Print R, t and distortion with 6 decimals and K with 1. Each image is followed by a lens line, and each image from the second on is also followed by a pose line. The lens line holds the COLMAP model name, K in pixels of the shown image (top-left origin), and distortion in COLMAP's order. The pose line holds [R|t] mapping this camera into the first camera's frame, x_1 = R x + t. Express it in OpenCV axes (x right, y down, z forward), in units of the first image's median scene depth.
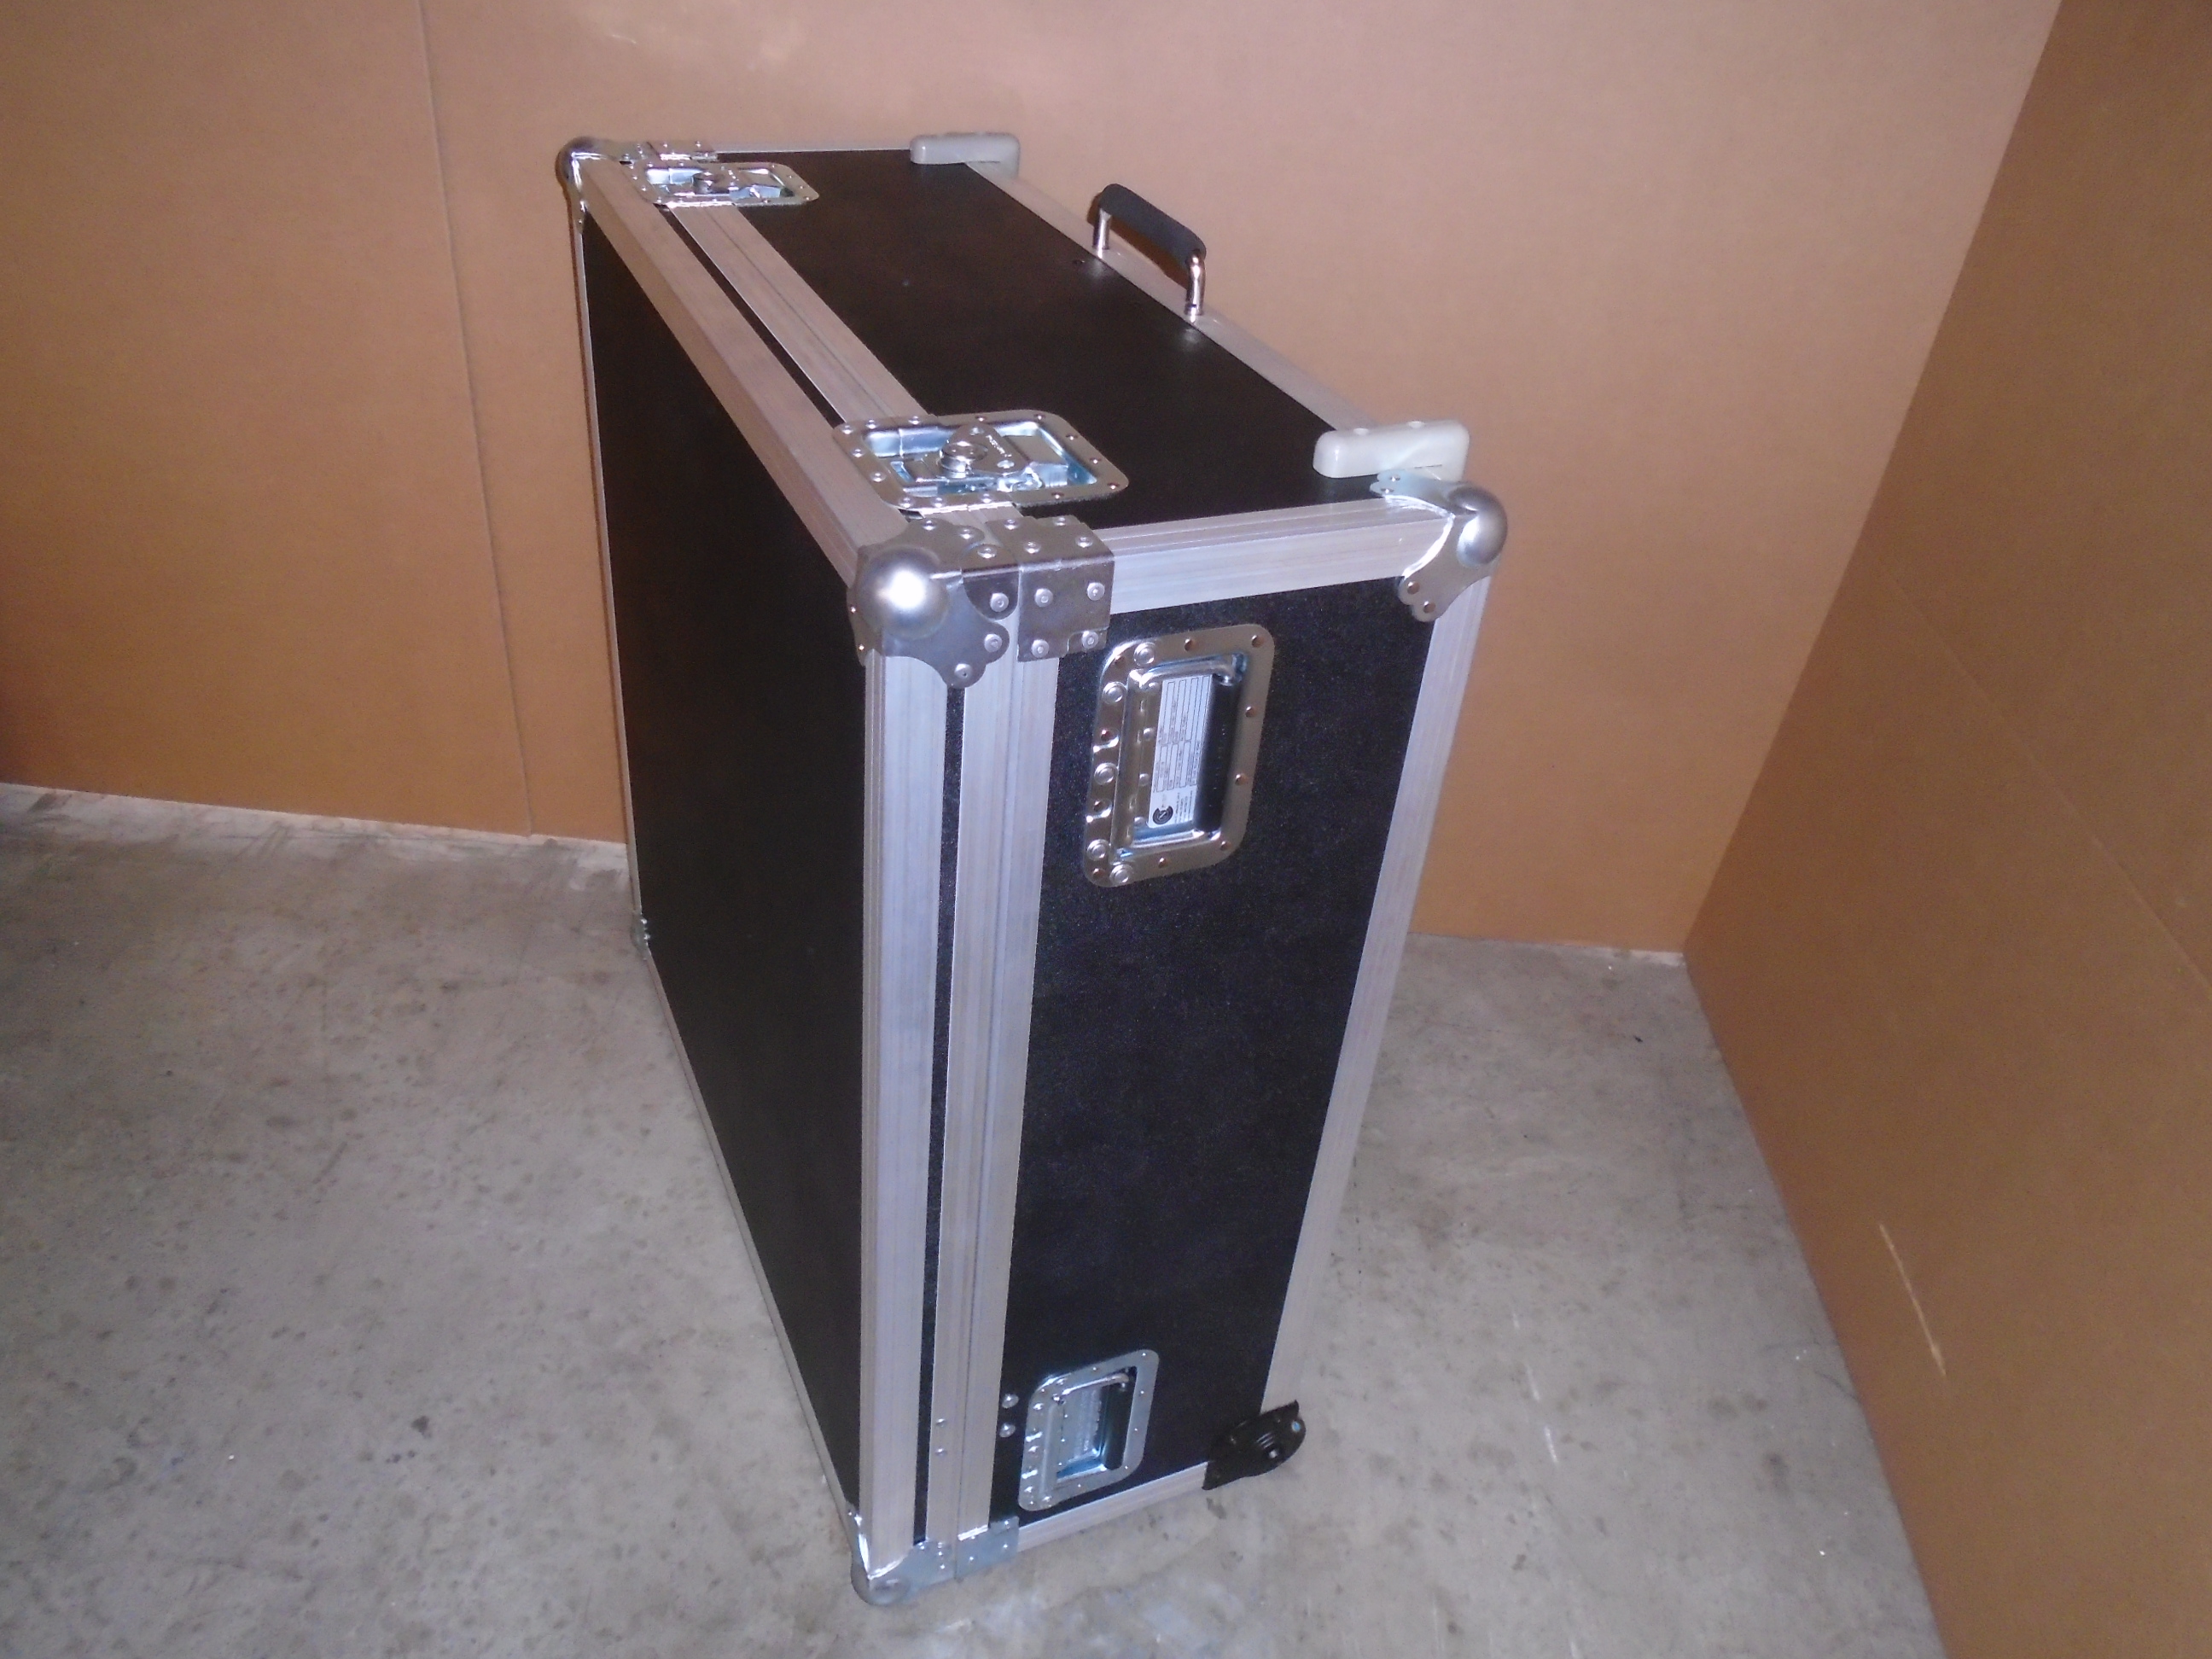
lens RADIAL K [[1682.6, 0, 1105.0], [0, 1682.6, 826.2], [0, 0, 1]] dist [-0.015689, 0.005055]
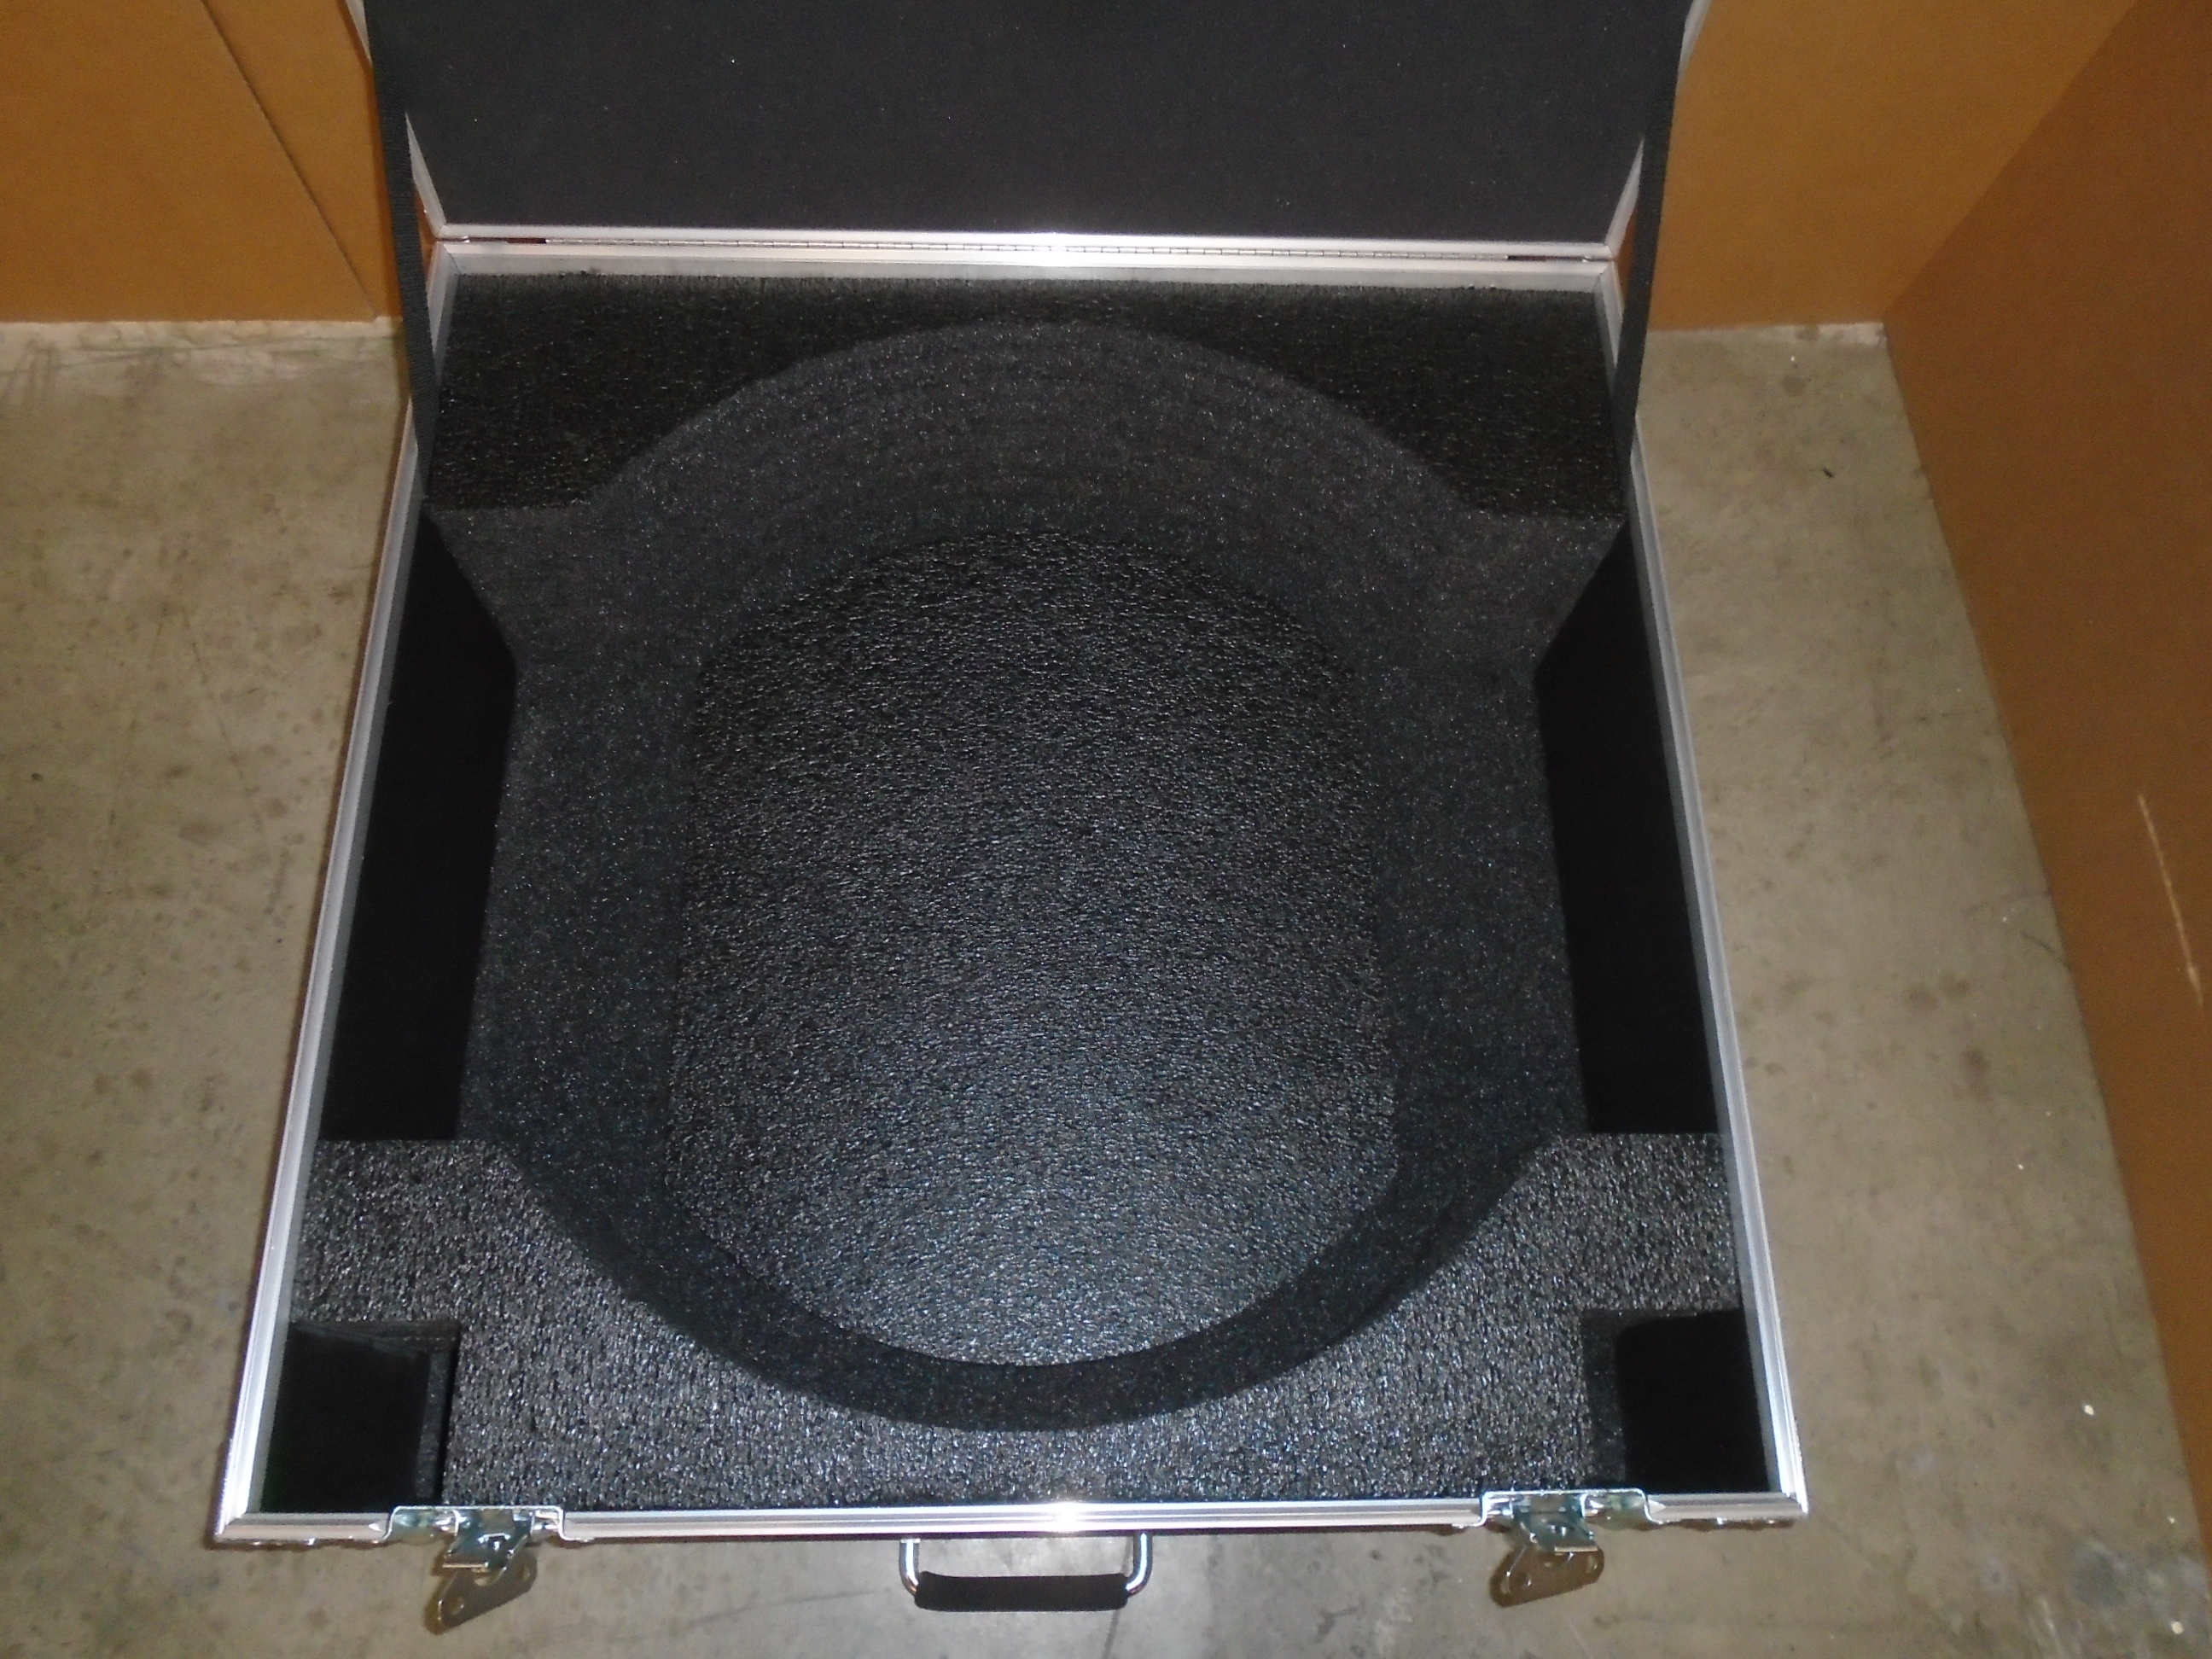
lens RADIAL K [[1682.6, 0, 1106.6], [0, 1682.6, 812.4], [0, 0, 1]] dist [-0.015689, 0.005055]
pose [[0.994988, -0.099986, -0.000949, -0.049947], [0.084190, 0.832606, 0.547430, -0.243277], [-0.053945, -0.544767, 0.836851, 0.301419]]
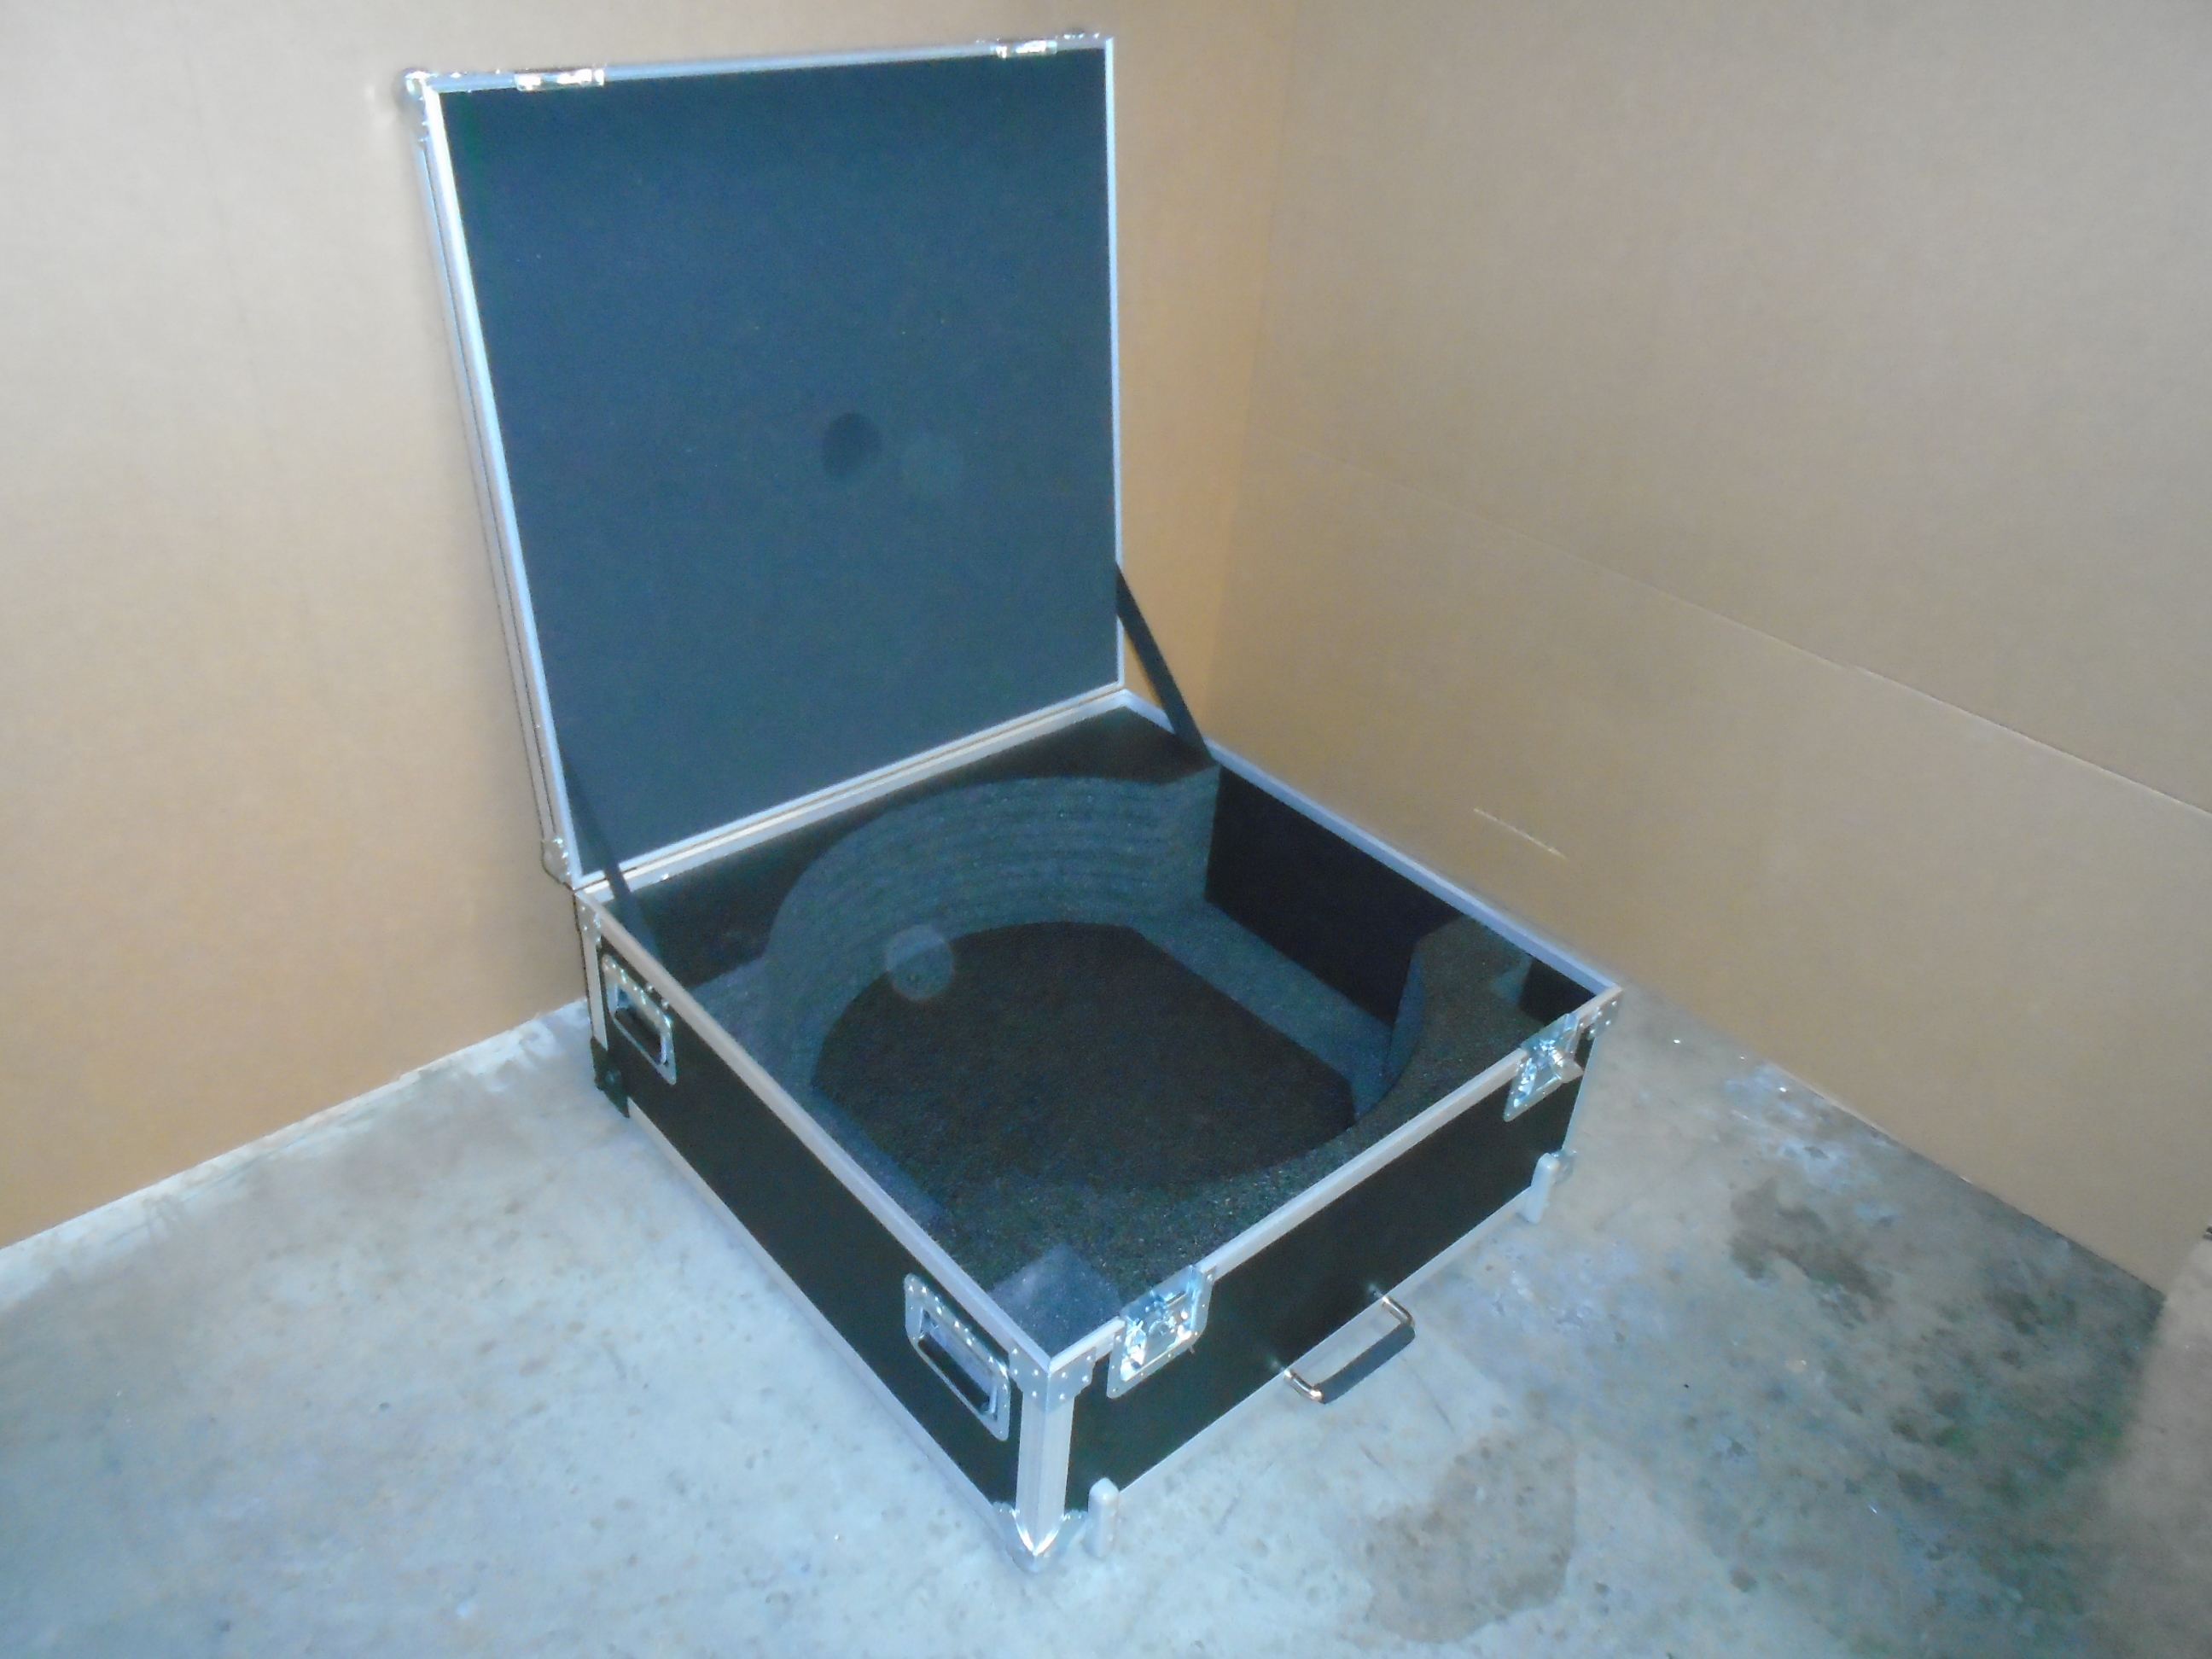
lens RADIAL K [[1682.6, 0, 1102.0], [0, 1682.6, 815.0], [0, 0, 1]] dist [-0.015689, 0.005055]
pose [[0.696525, -0.418071, 0.583155, -0.721407], [0.401621, 0.900639, 0.165980, -0.170961], [-0.594604, 0.118598, 0.795224, -0.099355]]
